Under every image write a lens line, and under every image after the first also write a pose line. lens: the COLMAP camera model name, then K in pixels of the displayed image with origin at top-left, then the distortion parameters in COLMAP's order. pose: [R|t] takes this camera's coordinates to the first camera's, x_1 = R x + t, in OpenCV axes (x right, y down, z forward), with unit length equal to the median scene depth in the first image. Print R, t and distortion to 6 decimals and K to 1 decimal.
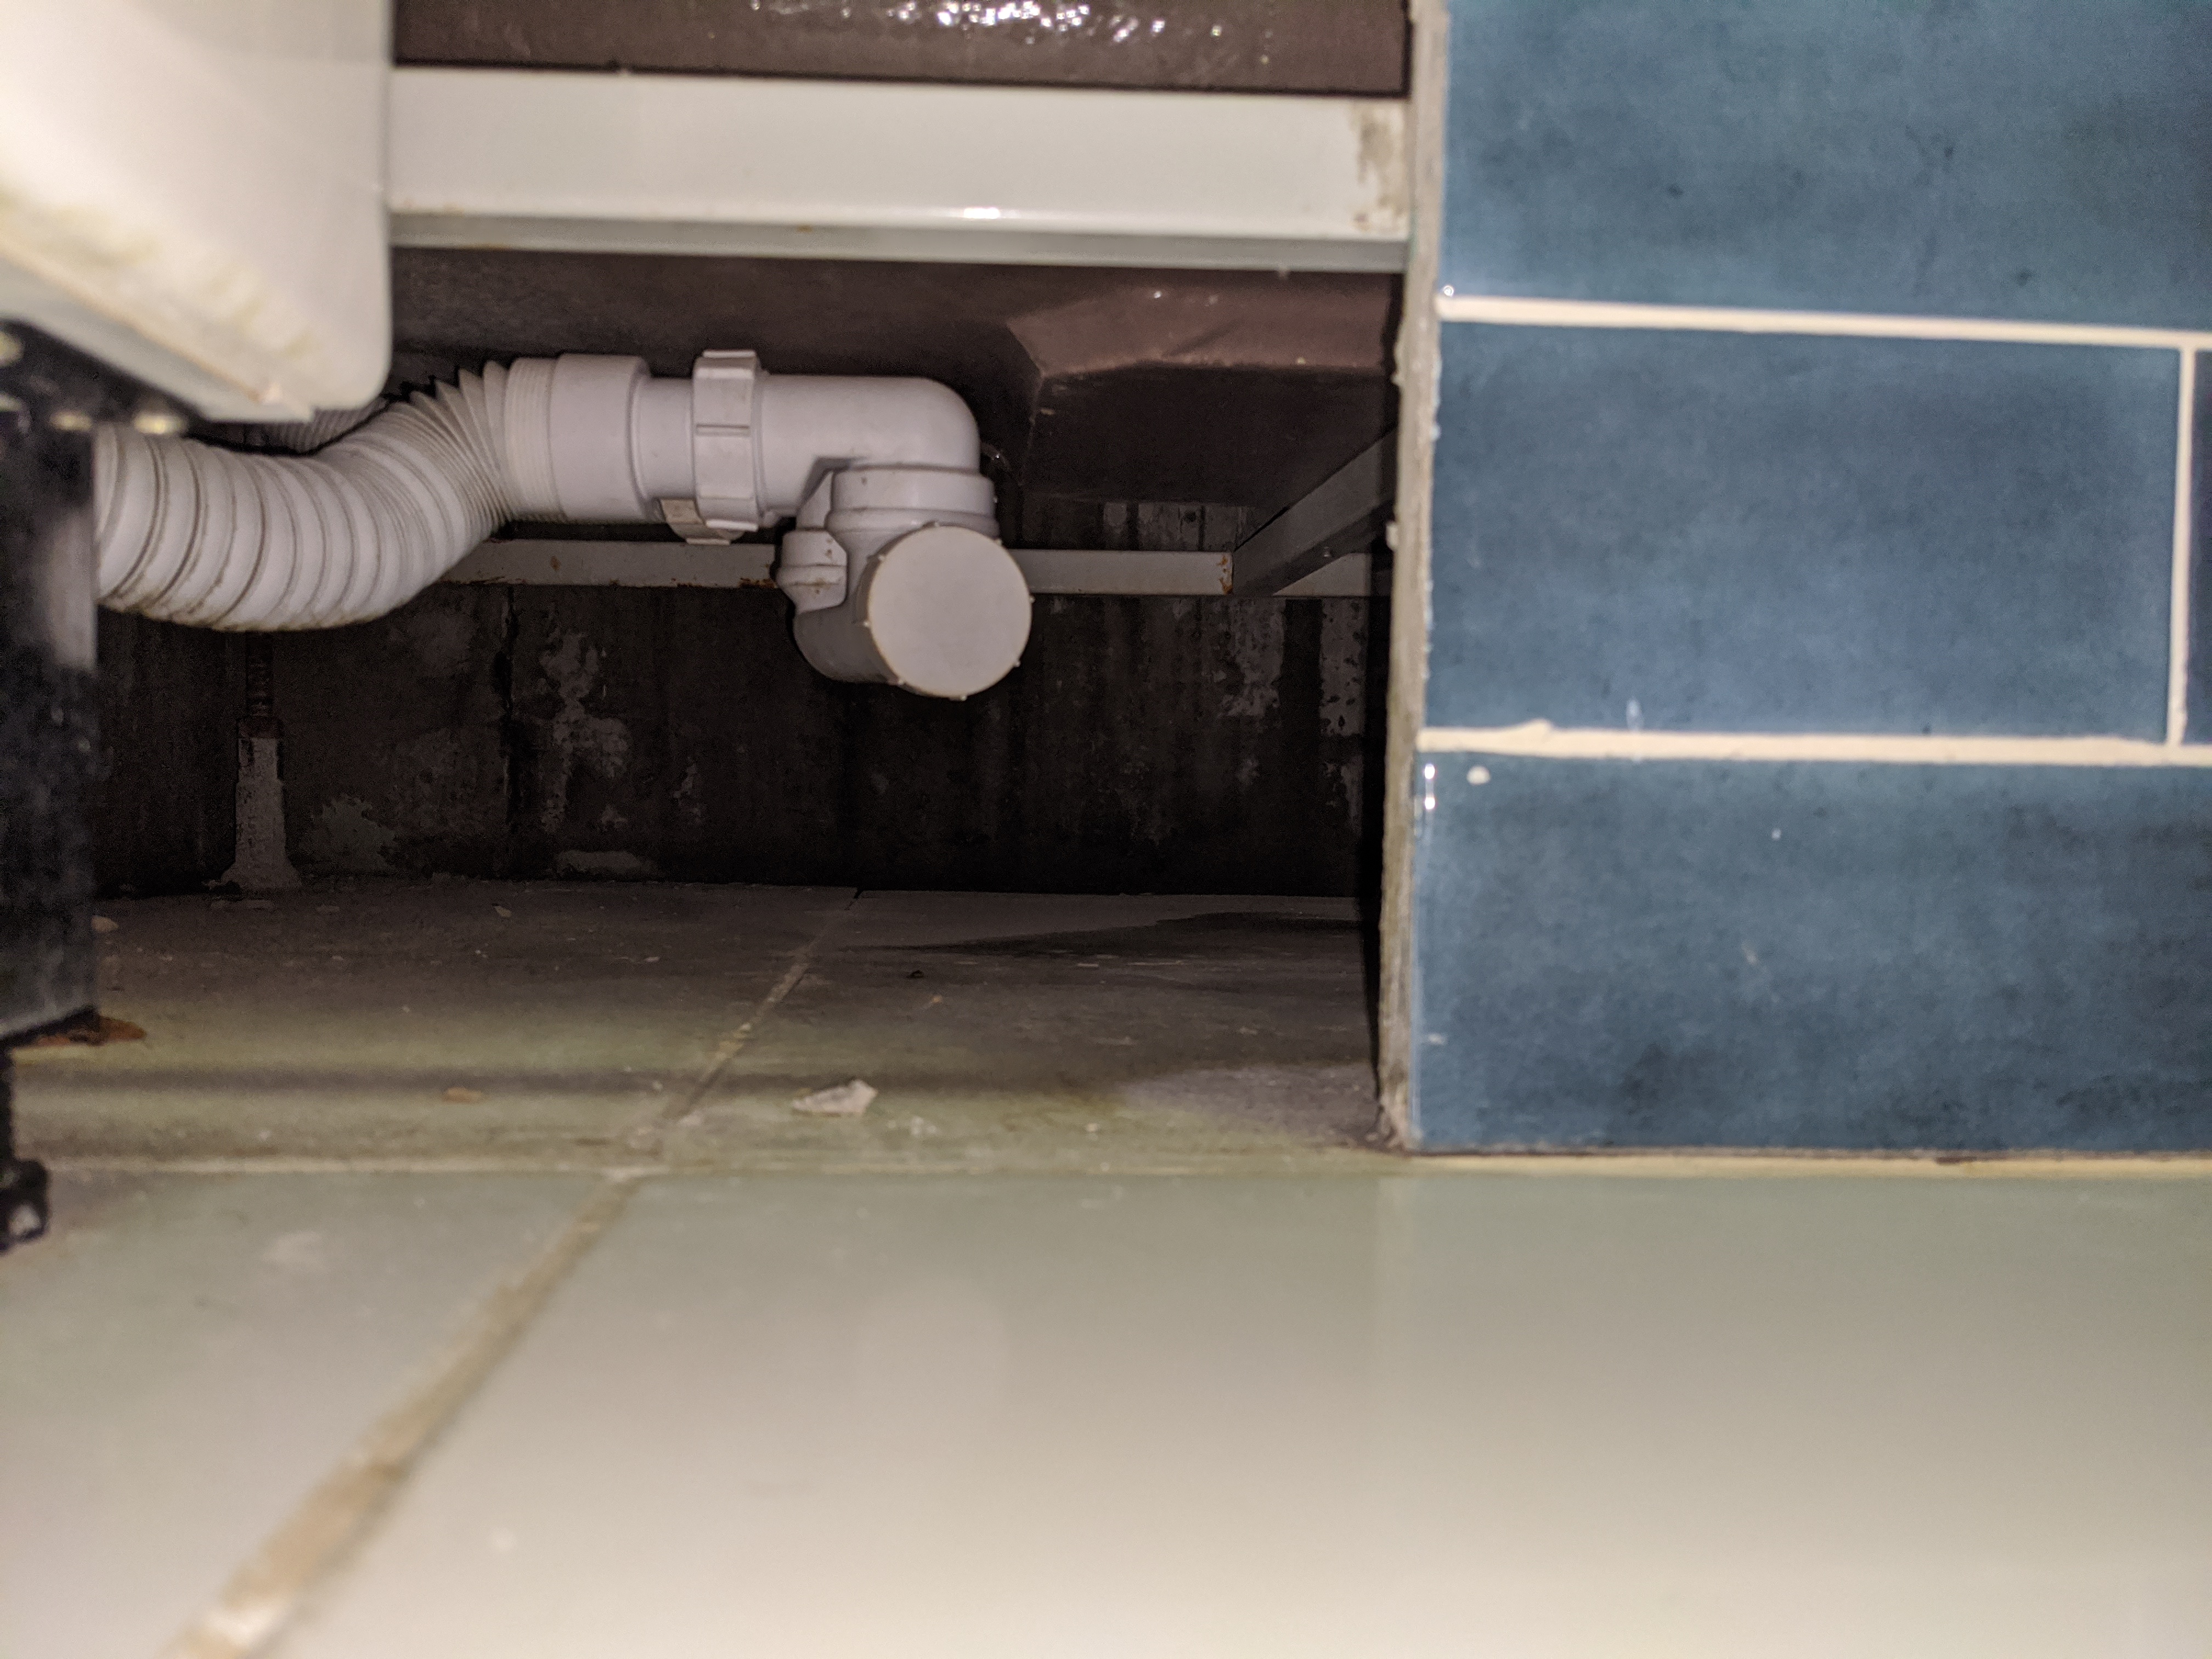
lens RADIAL K [[1737.7, 0, 1106.0], [0, 1737.7, 829.5], [0, 0, 1]] dist [0.006723, -0.066856]
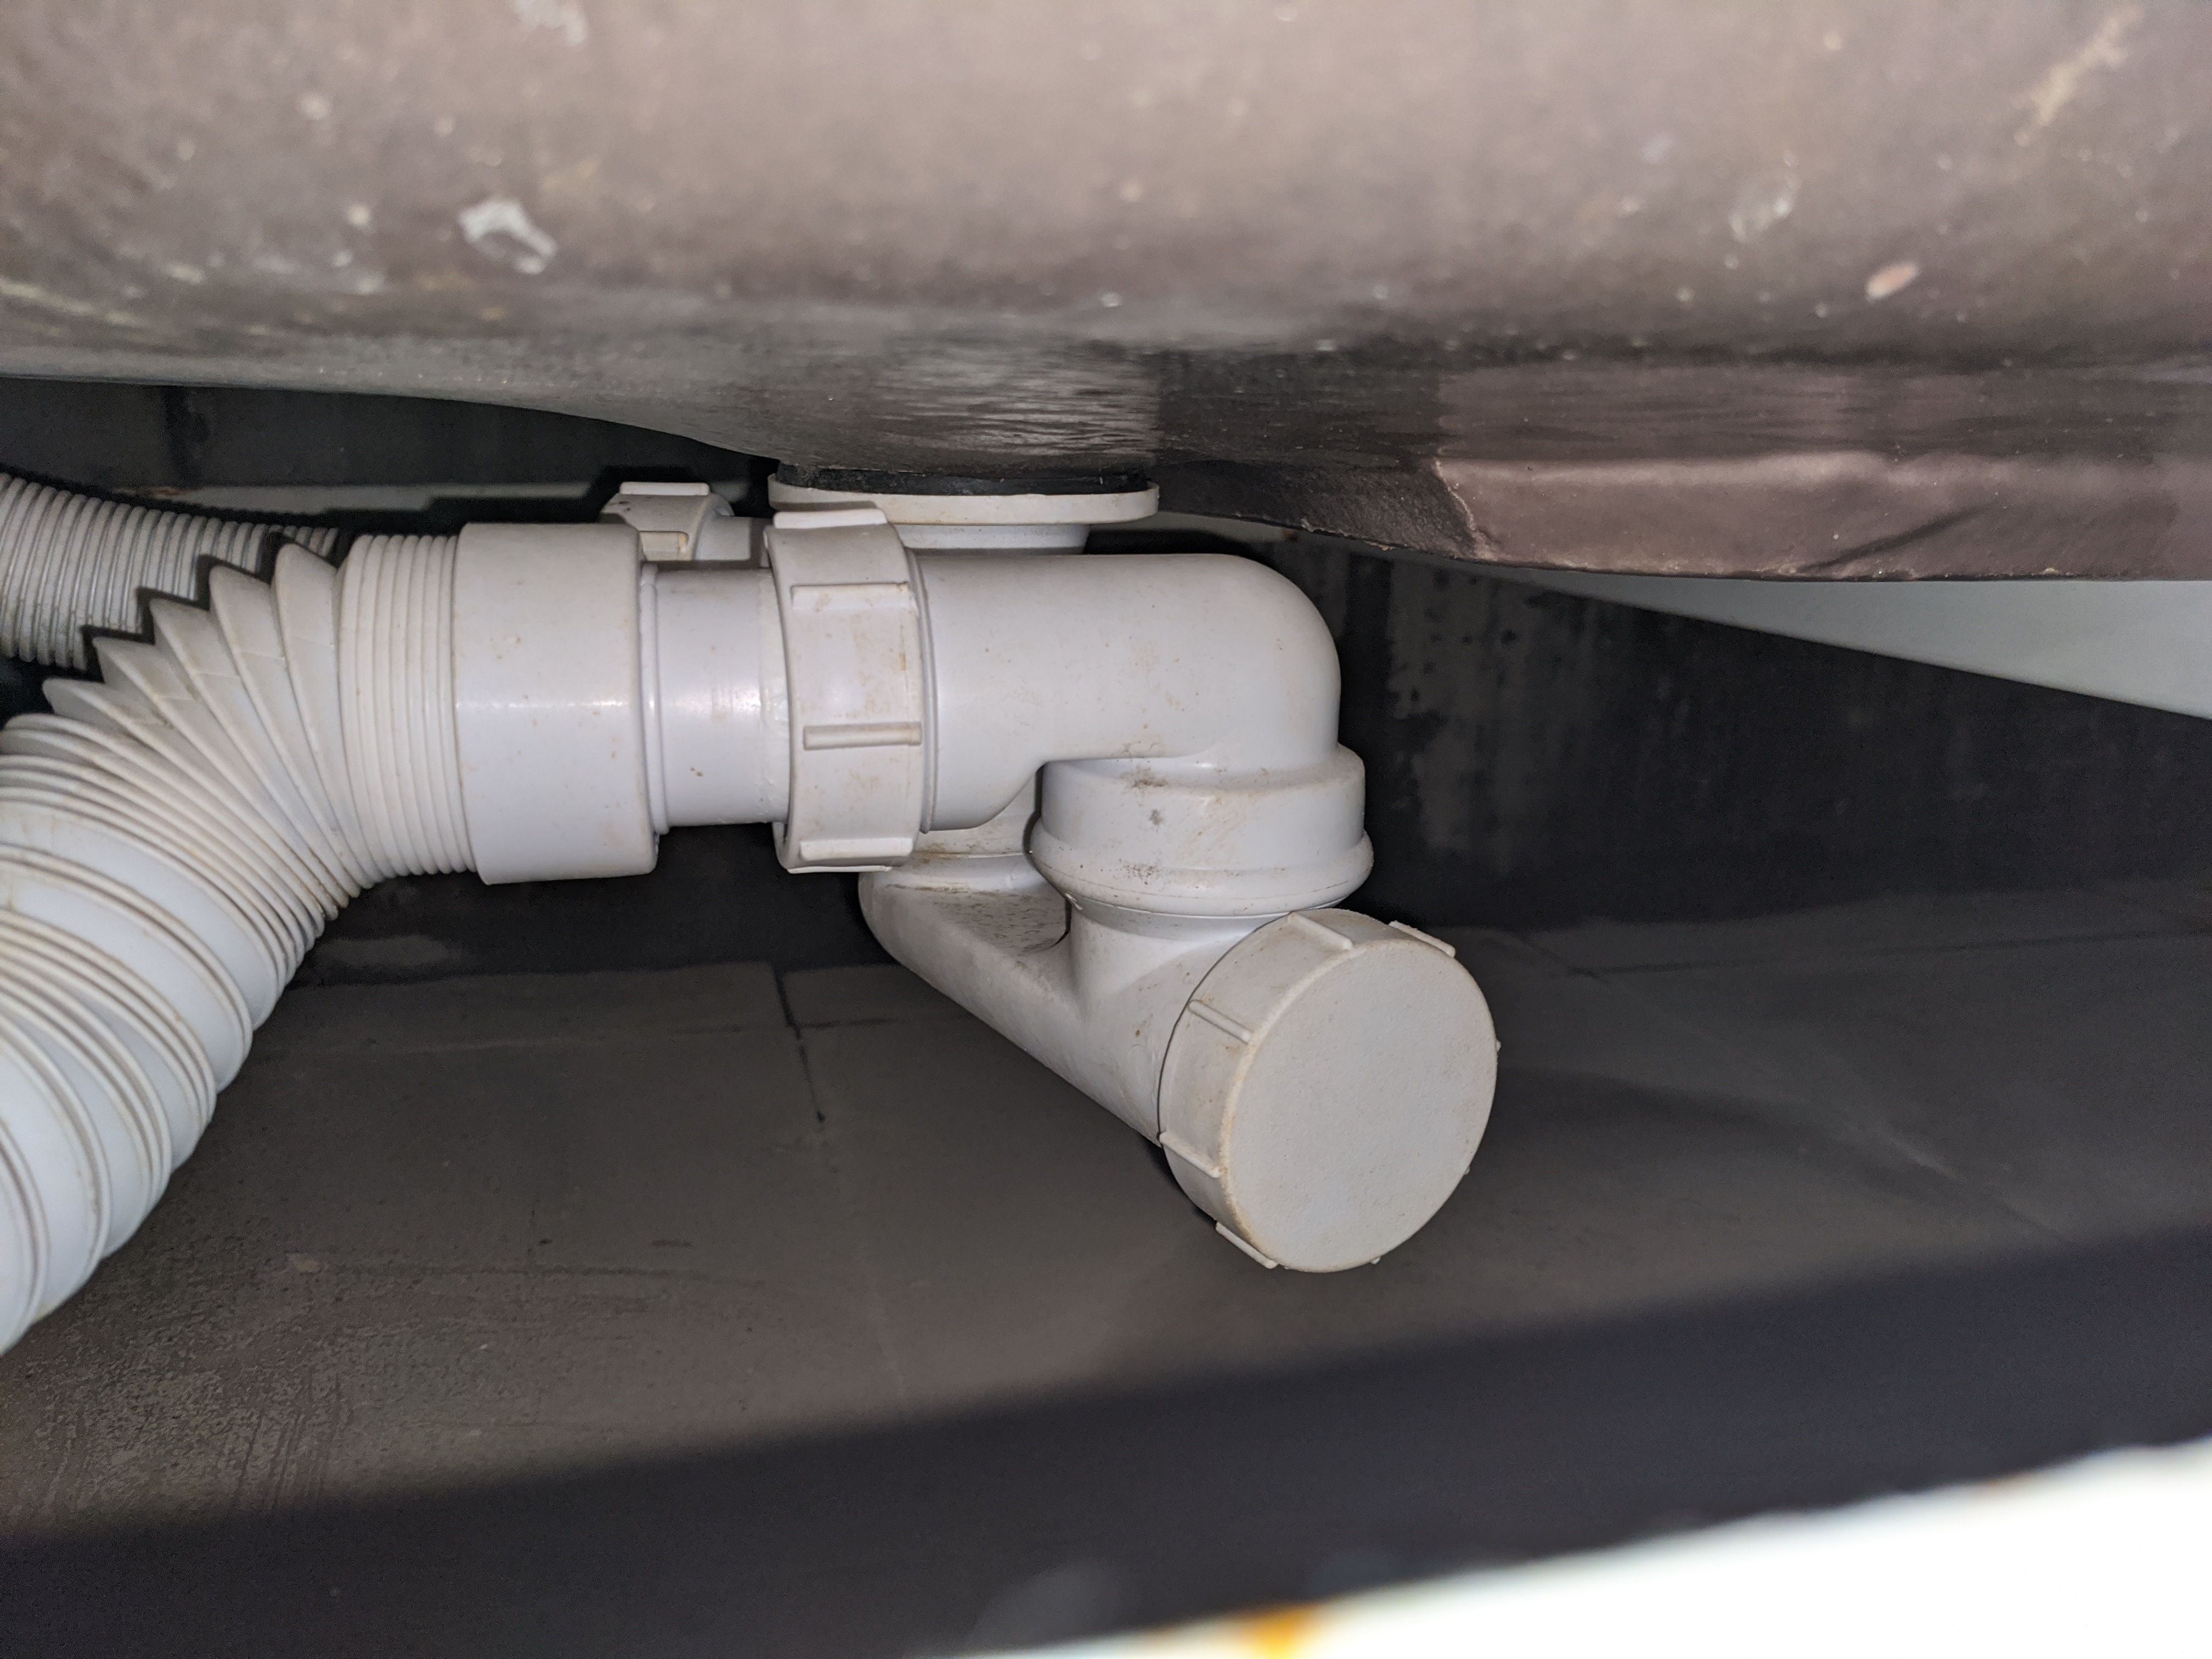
lens RADIAL K [[1779.6, 0, 1106.0], [0, 1779.6, 829.5], [0, 0, 1]] dist [0.008117, -0.067876]
pose [[0.984116, -0.044967, 0.171736, -0.132140], [0.010627, 0.980575, 0.195856, -0.162920], [-0.177207, -0.190920, 0.965478, 0.295211]]
